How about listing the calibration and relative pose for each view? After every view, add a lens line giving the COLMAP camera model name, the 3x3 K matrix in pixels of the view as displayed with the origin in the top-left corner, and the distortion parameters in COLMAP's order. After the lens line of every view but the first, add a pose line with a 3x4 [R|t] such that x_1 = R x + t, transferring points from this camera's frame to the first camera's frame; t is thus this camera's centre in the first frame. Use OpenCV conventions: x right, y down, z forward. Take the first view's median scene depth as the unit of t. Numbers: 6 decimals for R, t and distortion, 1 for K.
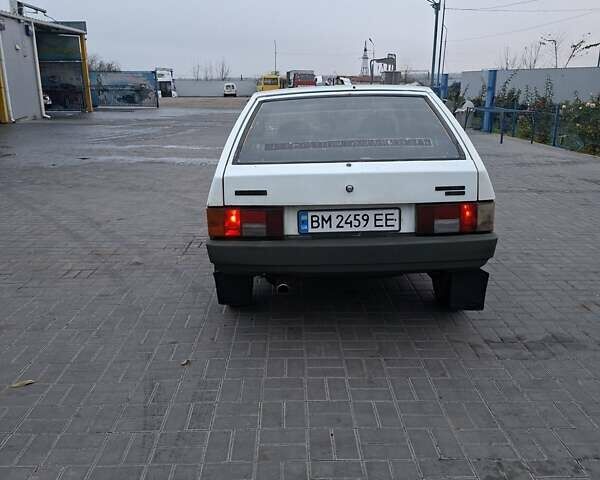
lens RADIAL K [[545.3, 0, 300.0], [0, 545.3, 240.0], [0, 0, 1]] dist [0.123653, -0.174151]
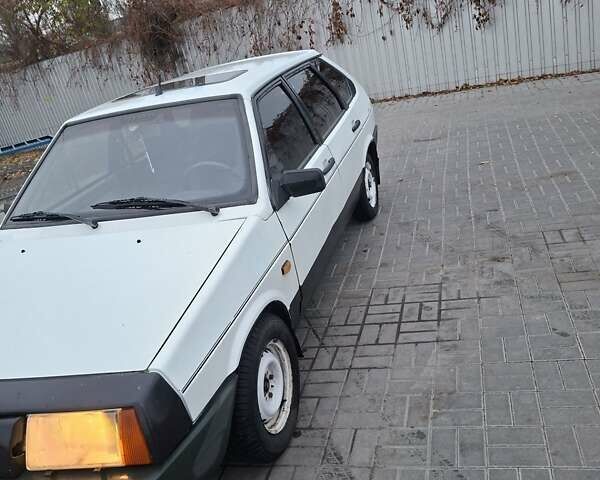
lens RADIAL K [[545.3, 0, 300.0], [0, 545.3, 240.0], [0, 0, 1]] dist [0.123653, -0.174151]
pose [[-0.936305, 0.103521, 0.335582, -0.298651], [0.290270, 0.765994, 0.573583, -0.470016], [-0.197676, 0.634458, -0.747253, 1.579770]]
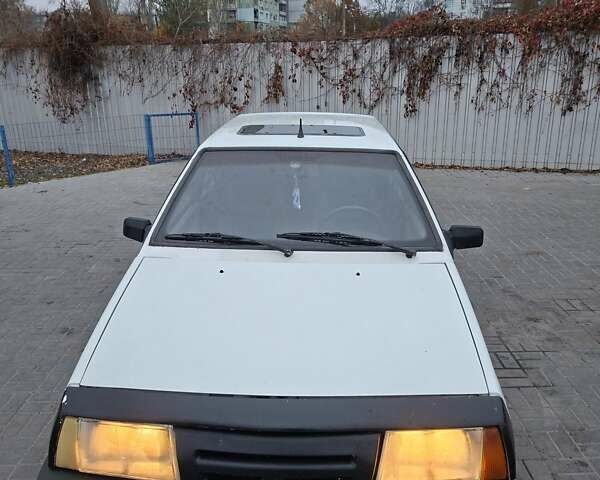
lens RADIAL K [[545.3, 0, 300.0], [0, 545.3, 240.0], [0, 0, 1]] dist [0.123653, -0.174151]
pose [[-0.999681, 0.011573, 0.022469, 0.046840], [0.021998, 0.836178, 0.548017, -0.543268], [-0.012445, 0.548337, -0.836165, 1.660229]]
